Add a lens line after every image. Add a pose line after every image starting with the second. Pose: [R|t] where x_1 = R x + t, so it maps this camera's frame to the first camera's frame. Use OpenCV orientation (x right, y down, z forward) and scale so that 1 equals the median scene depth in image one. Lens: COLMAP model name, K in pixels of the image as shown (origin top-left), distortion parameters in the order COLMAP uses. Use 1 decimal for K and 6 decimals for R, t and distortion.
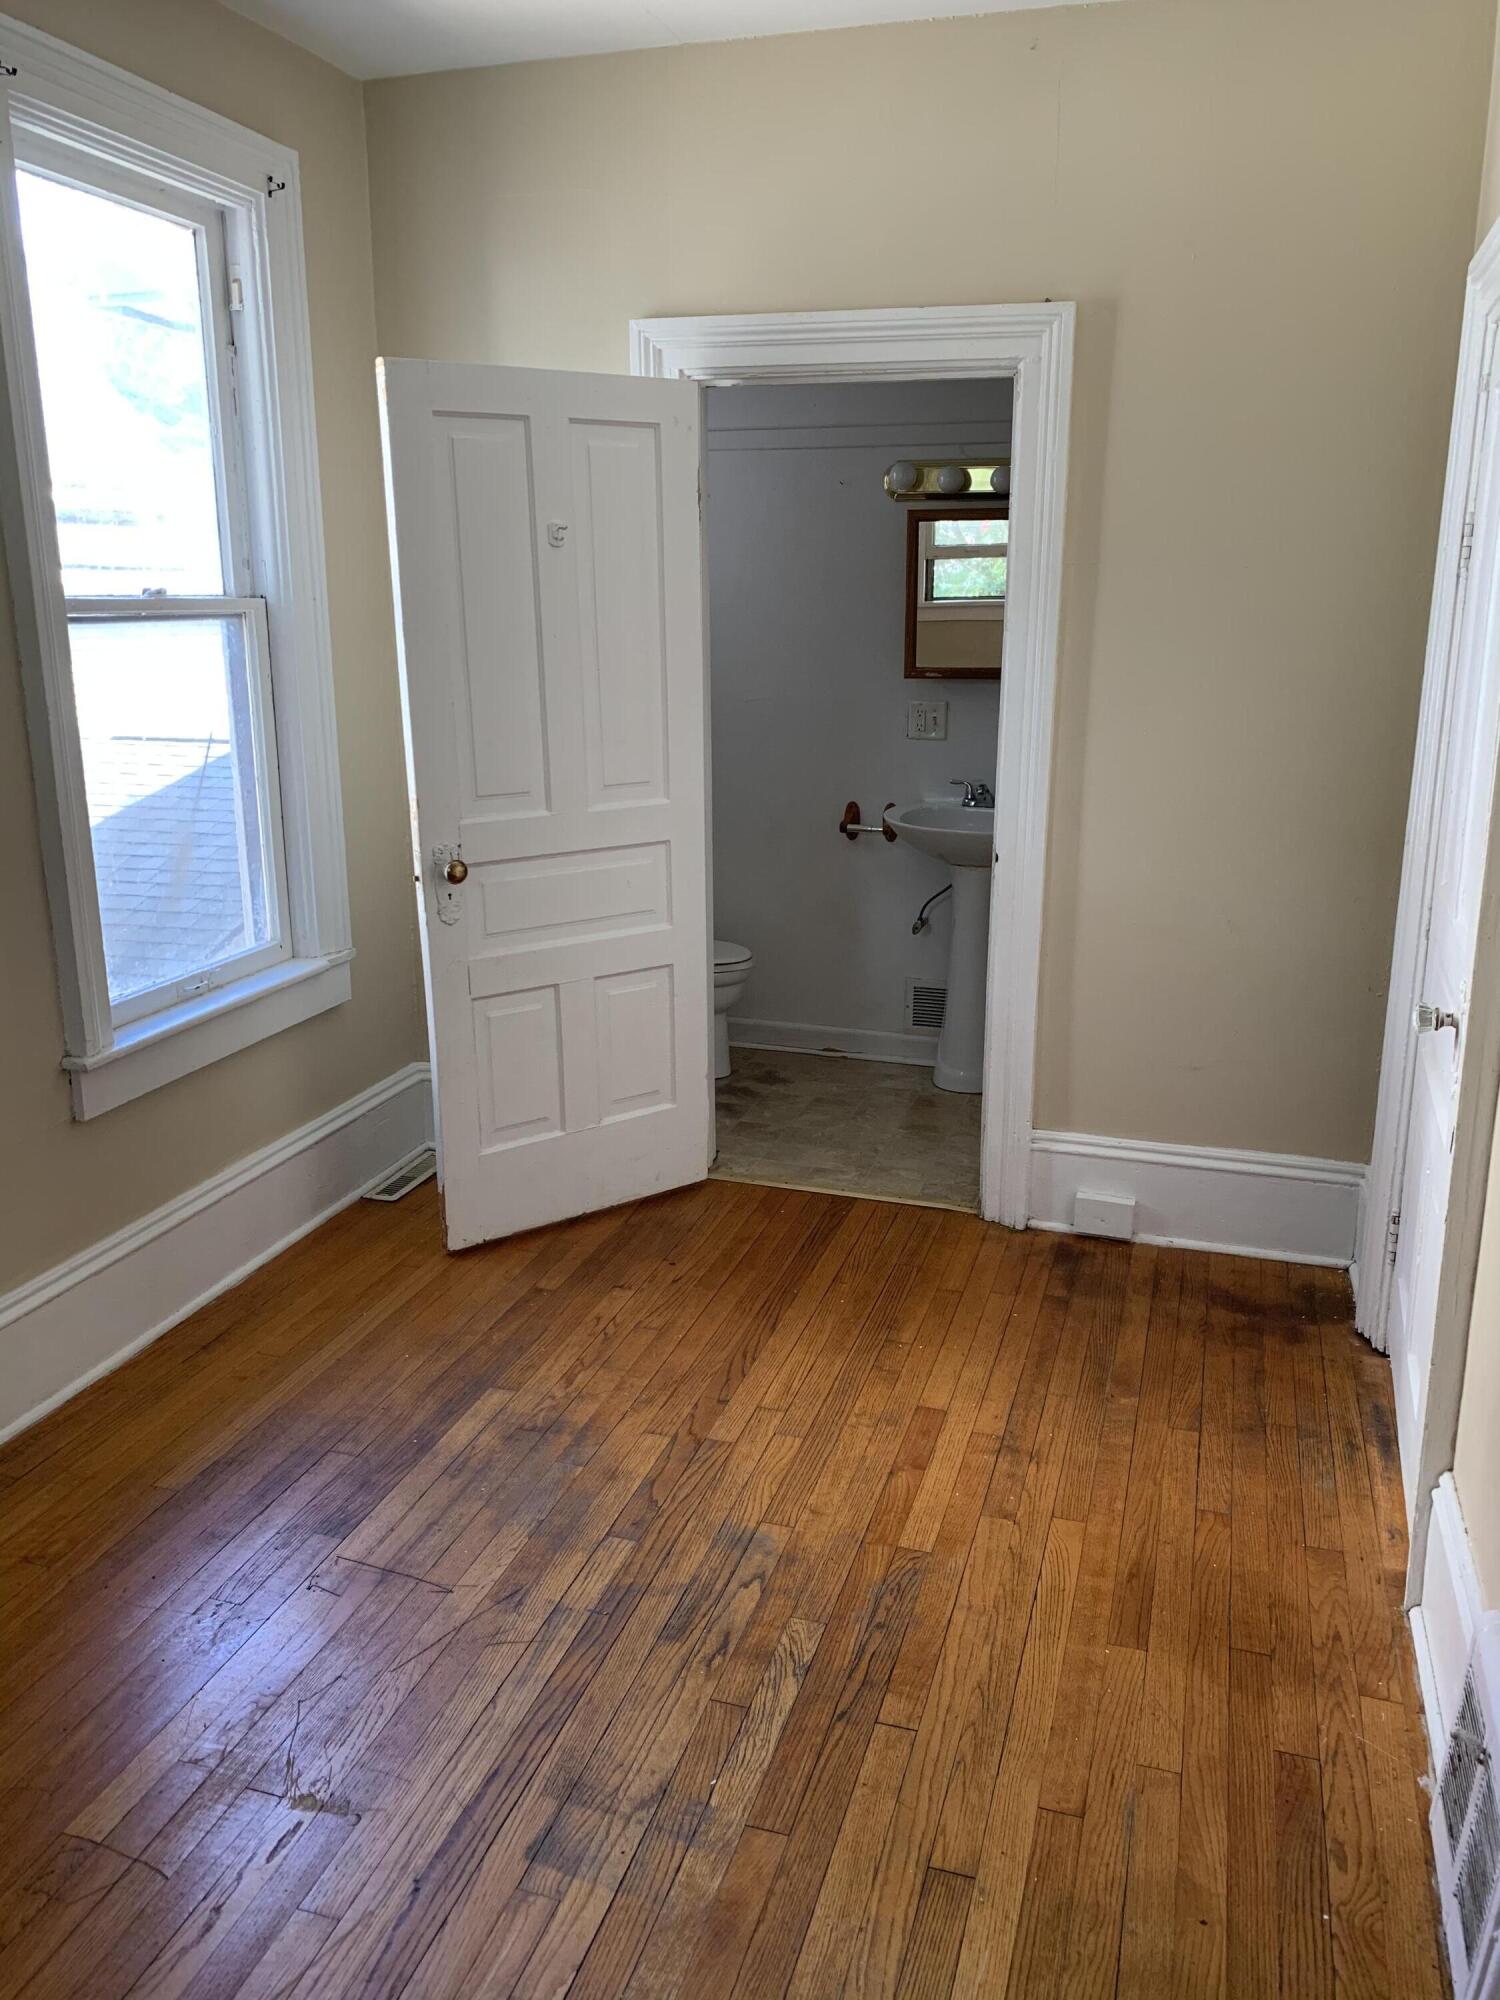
lens RADIAL K [[1549.6, 0, 742.5], [0, 1549.6, 997.8], [0, 0, 1]] dist [0.016127, -0.000242]
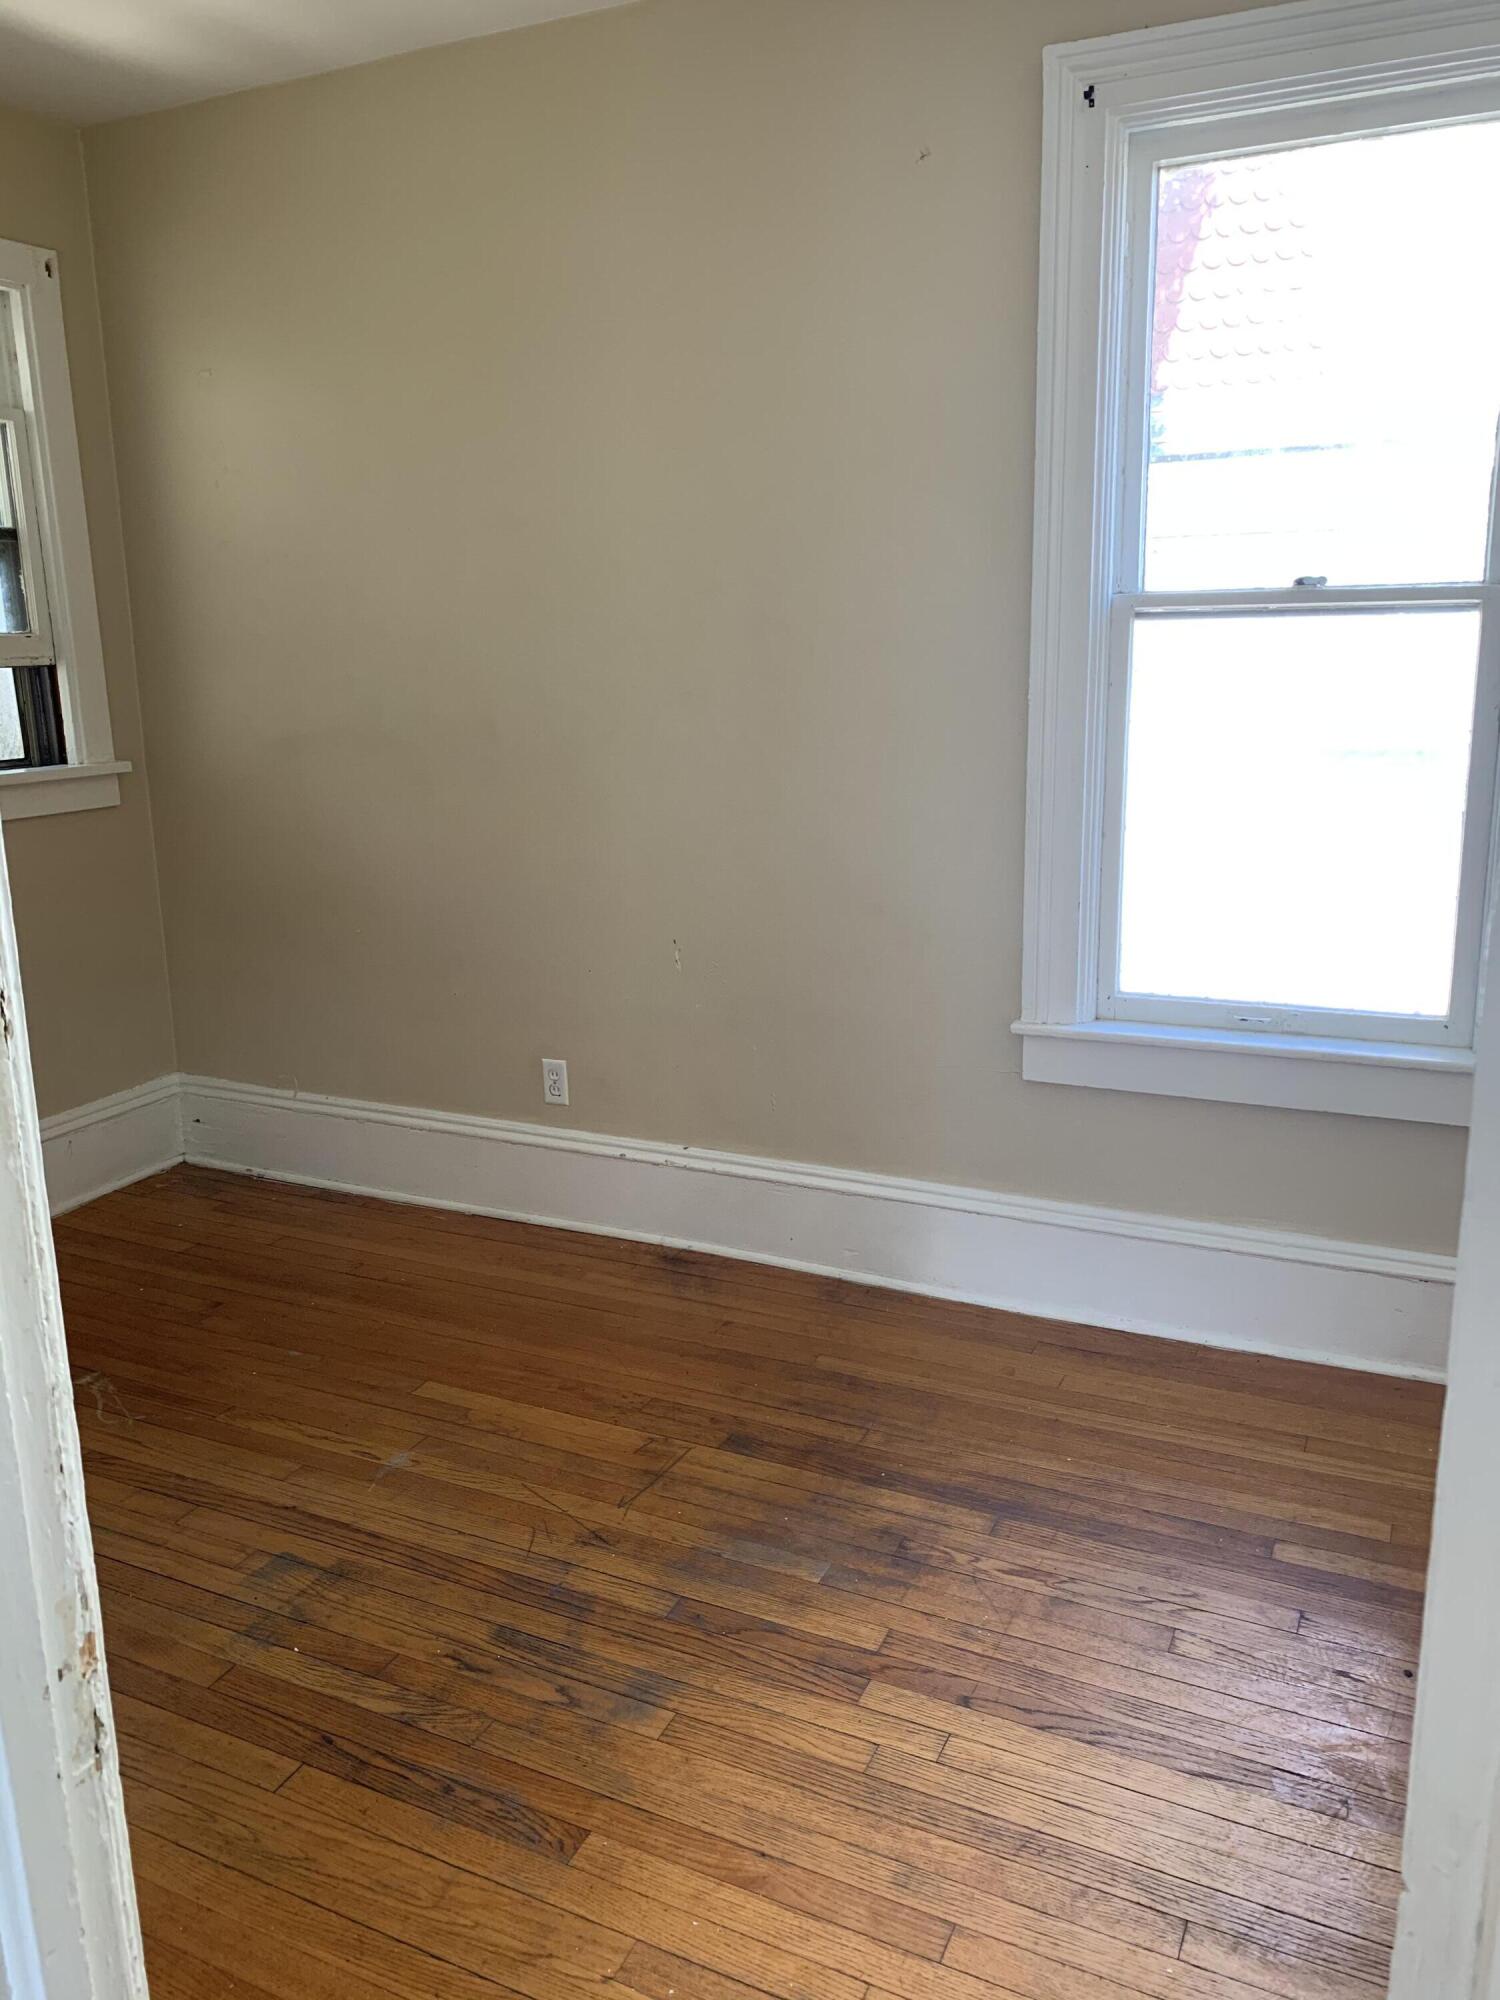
lens RADIAL K [[1549.6, 0, 745.1], [0, 1549.6, 998.9], [0, 0, 1]] dist [0.016127, -0.000242]
pose [[-0.140682, 0.249096, -0.958206, 0.774474], [-0.228216, 0.933609, 0.276208, -0.280815], [0.963393, 0.257536, -0.074495, 1.092625]]
